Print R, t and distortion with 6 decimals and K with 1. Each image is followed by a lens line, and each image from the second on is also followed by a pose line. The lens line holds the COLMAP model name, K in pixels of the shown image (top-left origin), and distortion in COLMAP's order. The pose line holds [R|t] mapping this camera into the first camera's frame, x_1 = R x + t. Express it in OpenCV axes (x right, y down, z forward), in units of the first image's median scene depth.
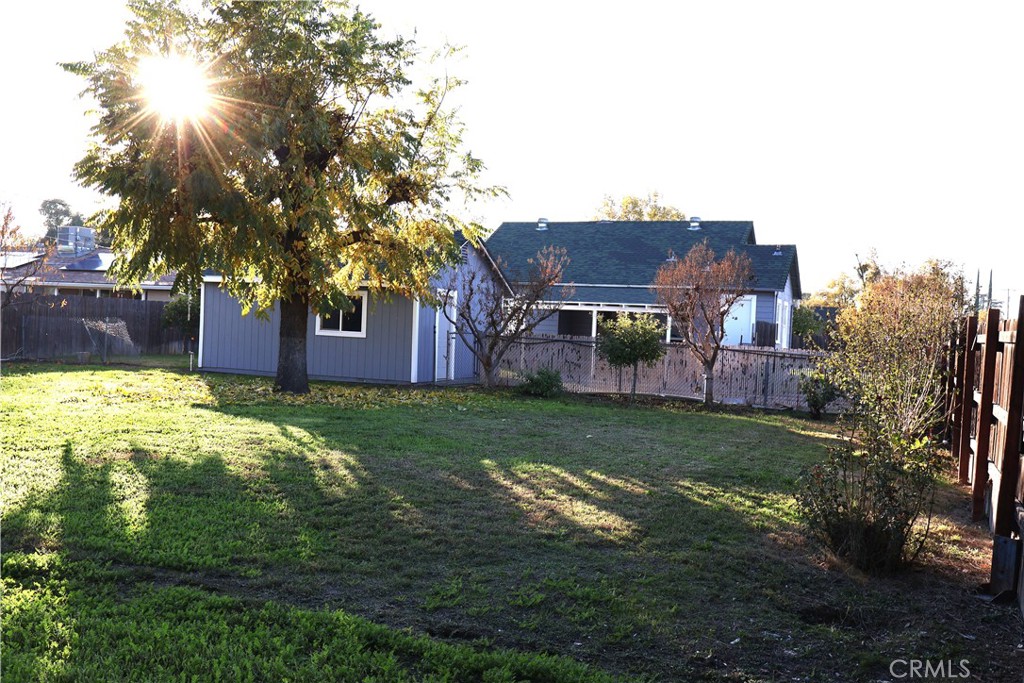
lens RADIAL K [[958.6, 0, 526.6], [0, 958.6, 352.5], [0, 0, 1]] dist [0.017749, -0.002353]
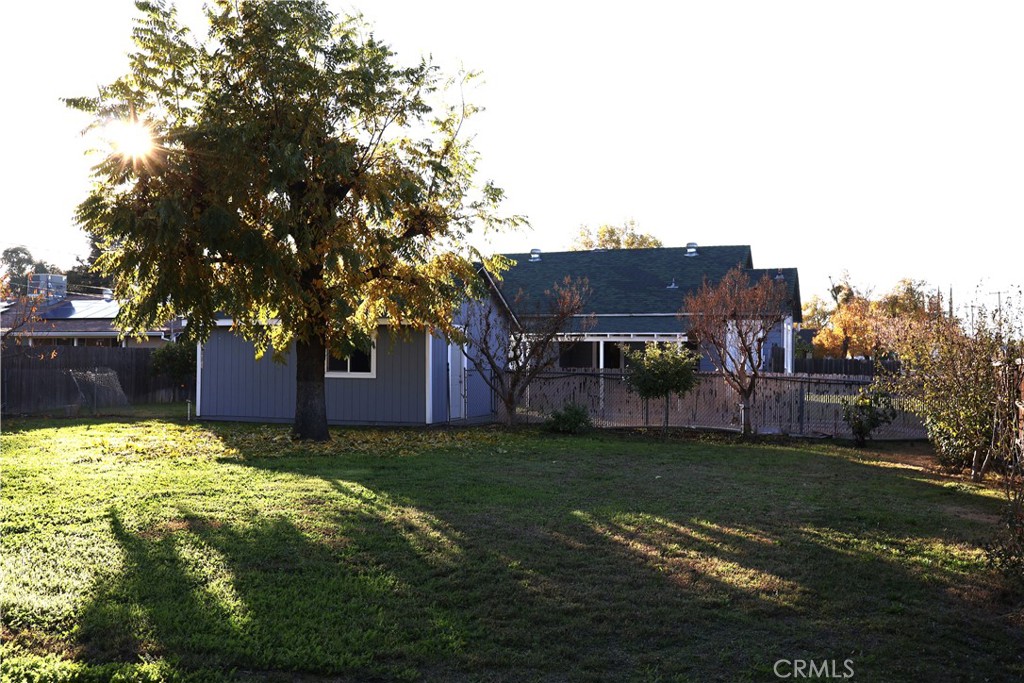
lens RADIAL K [[950.5, 0, 512.0], [0, 950.5, 341.5], [0, 0, 1]] dist [0.025600, -0.014418]
pose [[0.998720, -0.036013, 0.035526, -0.079693], [0.037580, 0.998303, -0.044480, -0.006164], [-0.033864, 0.045758, 0.998378, 0.061042]]
